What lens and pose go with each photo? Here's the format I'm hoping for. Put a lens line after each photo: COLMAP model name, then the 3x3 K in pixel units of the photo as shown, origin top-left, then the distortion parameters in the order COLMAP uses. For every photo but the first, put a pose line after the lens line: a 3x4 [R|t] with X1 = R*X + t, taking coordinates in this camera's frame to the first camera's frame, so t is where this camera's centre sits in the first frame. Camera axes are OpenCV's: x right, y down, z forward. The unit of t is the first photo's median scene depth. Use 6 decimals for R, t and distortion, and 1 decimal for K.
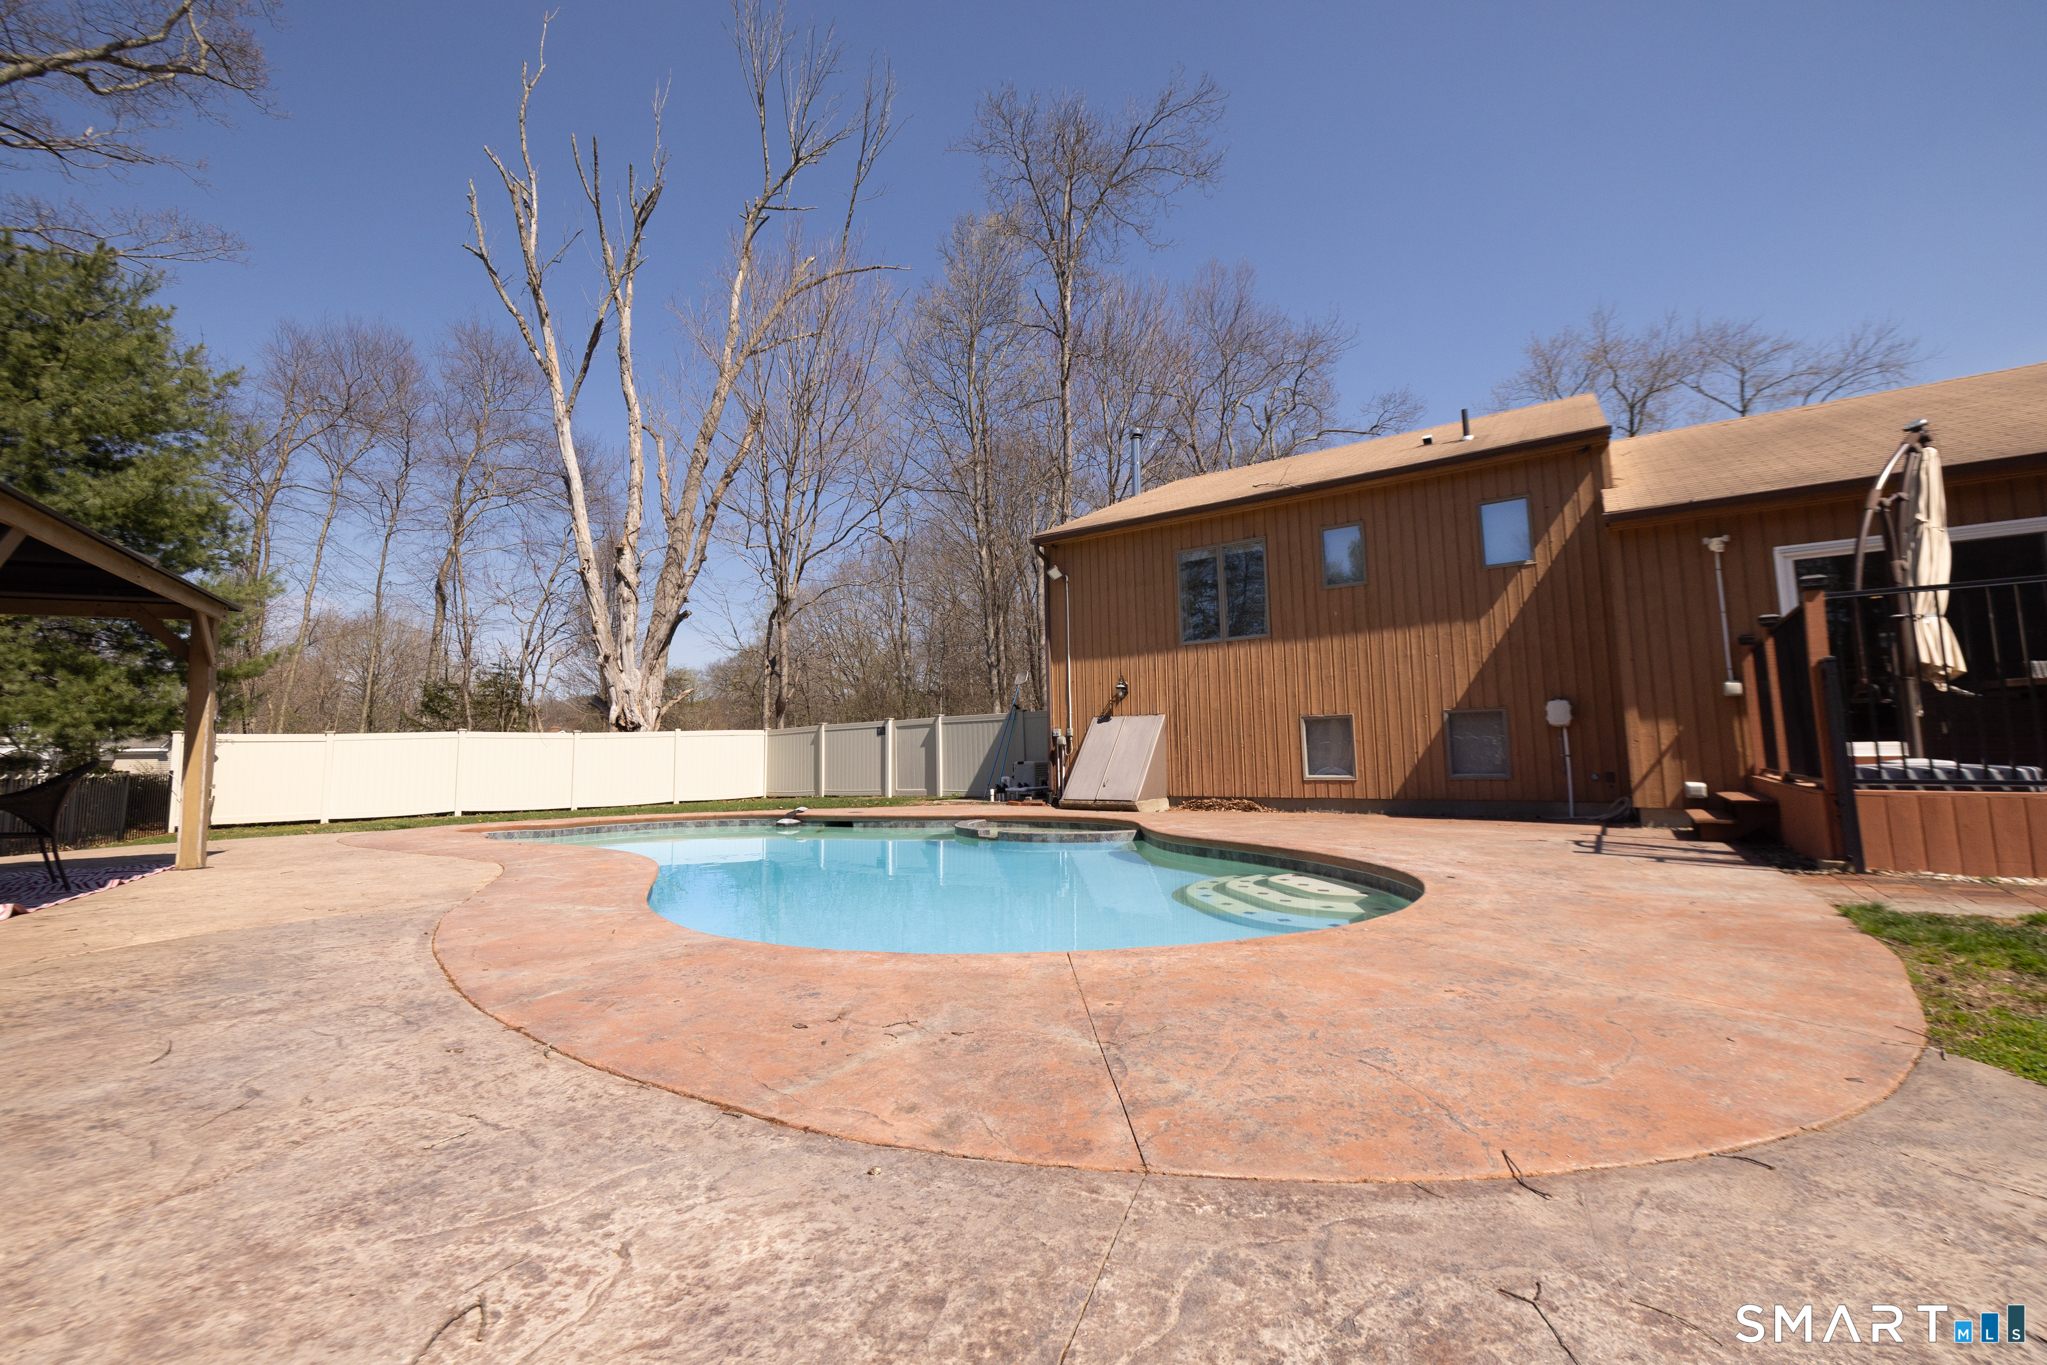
lens RADIAL K [[844.8, 0, 1000.3], [0, 844.8, 647.1], [0, 0, 1]] dist [0.001611, 0.000136]
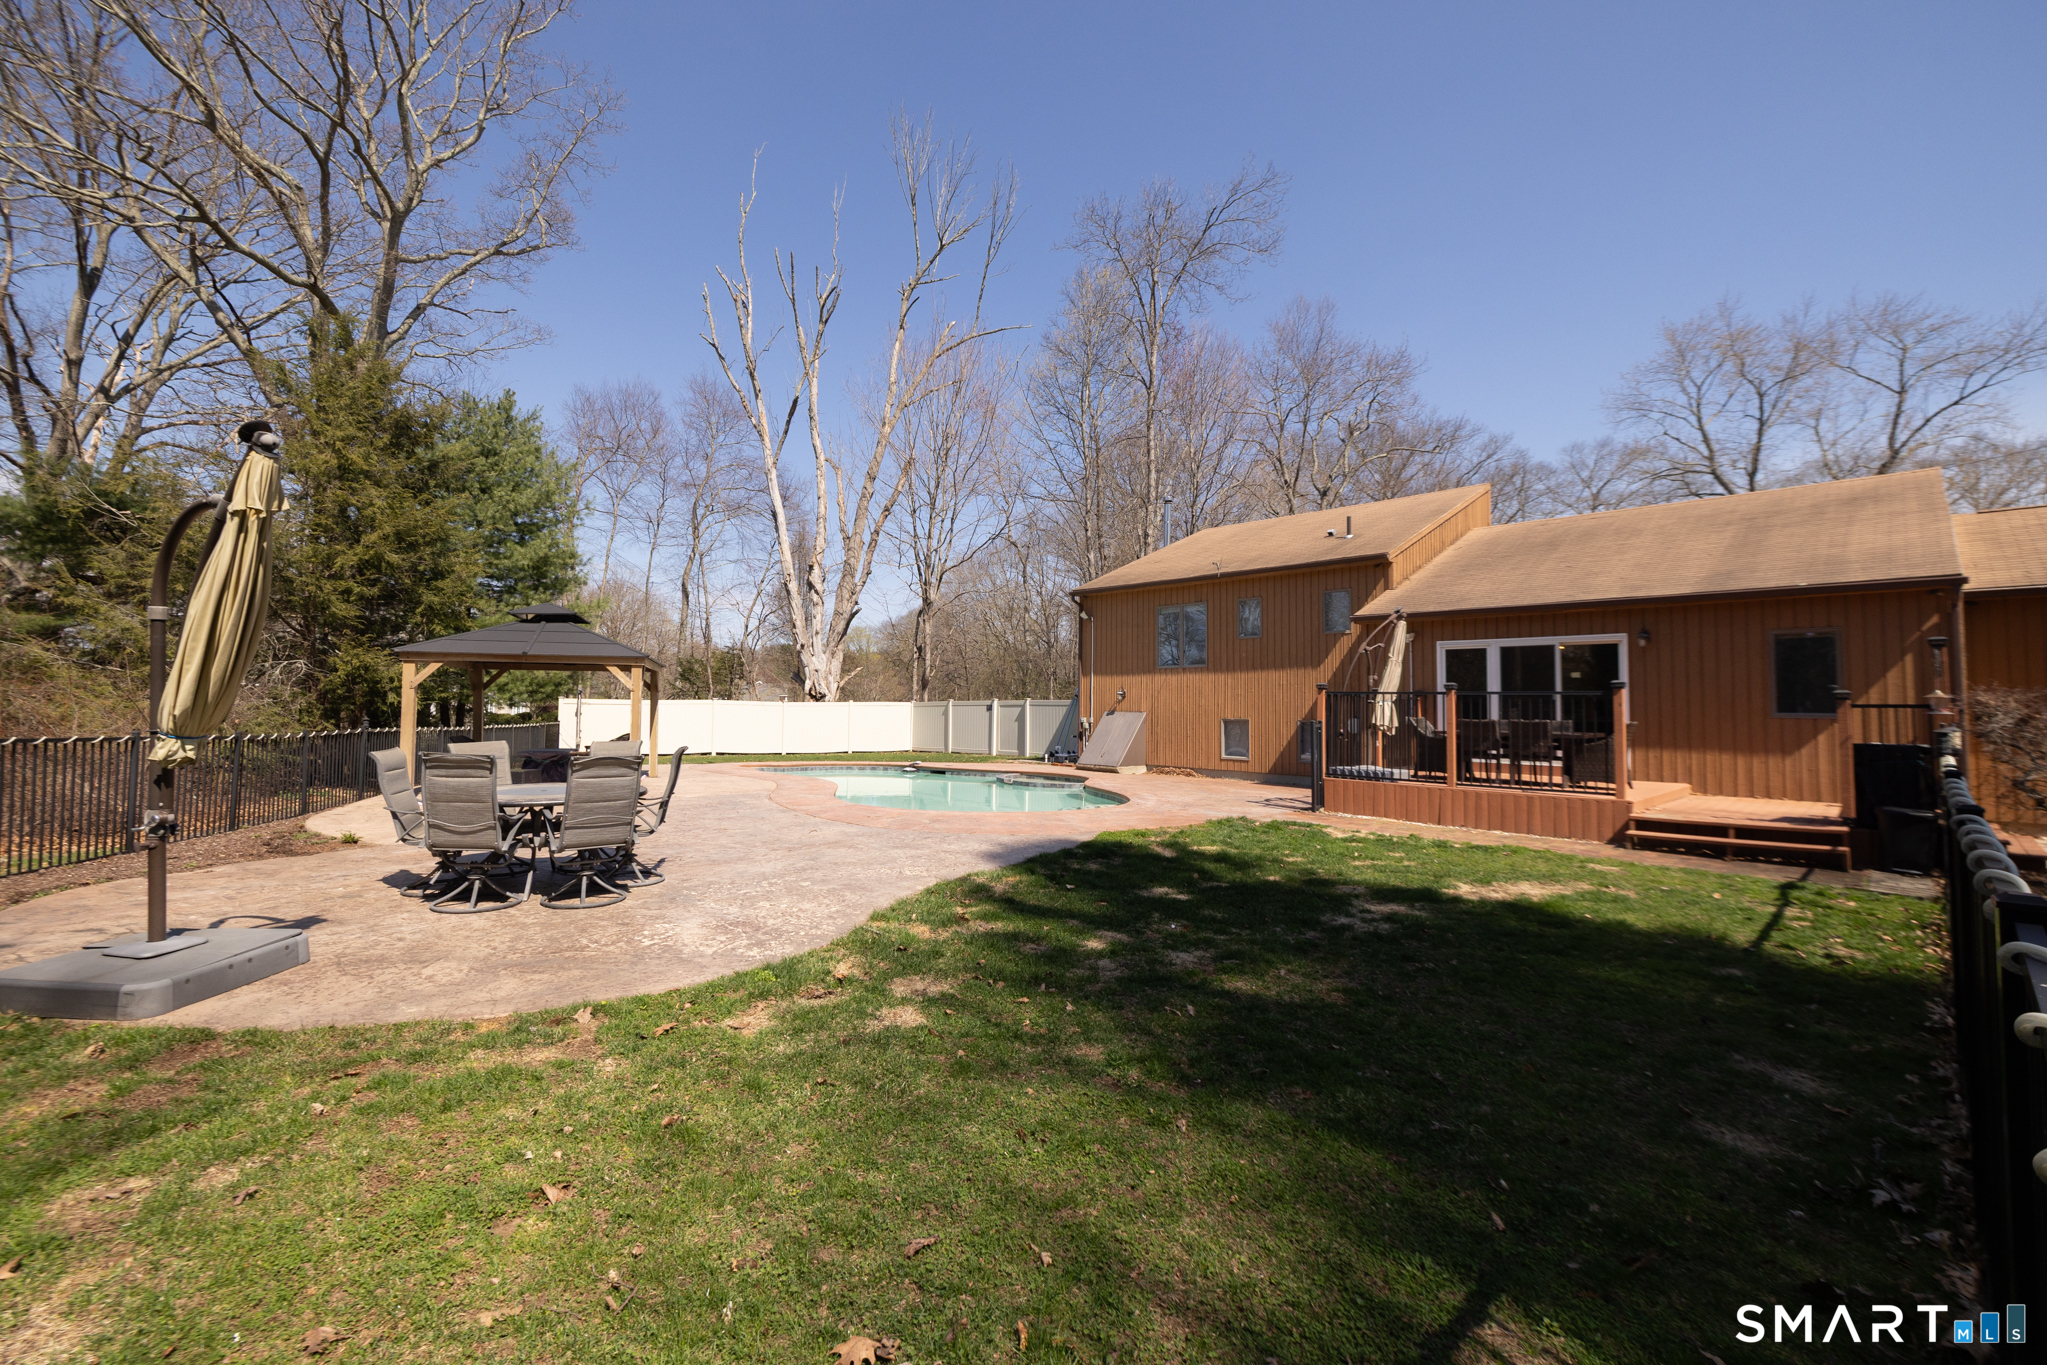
lens RADIAL K [[844.8, 0, 1000.3], [0, 844.8, 647.1], [0, 0, 1]] dist [0.001611, 0.000136]
pose [[0.981051, 0.018373, -0.192879, 0.113409], [-0.007946, 0.998471, 0.054698, -0.060582], [0.193589, -0.052129, 0.979697, -0.279959]]
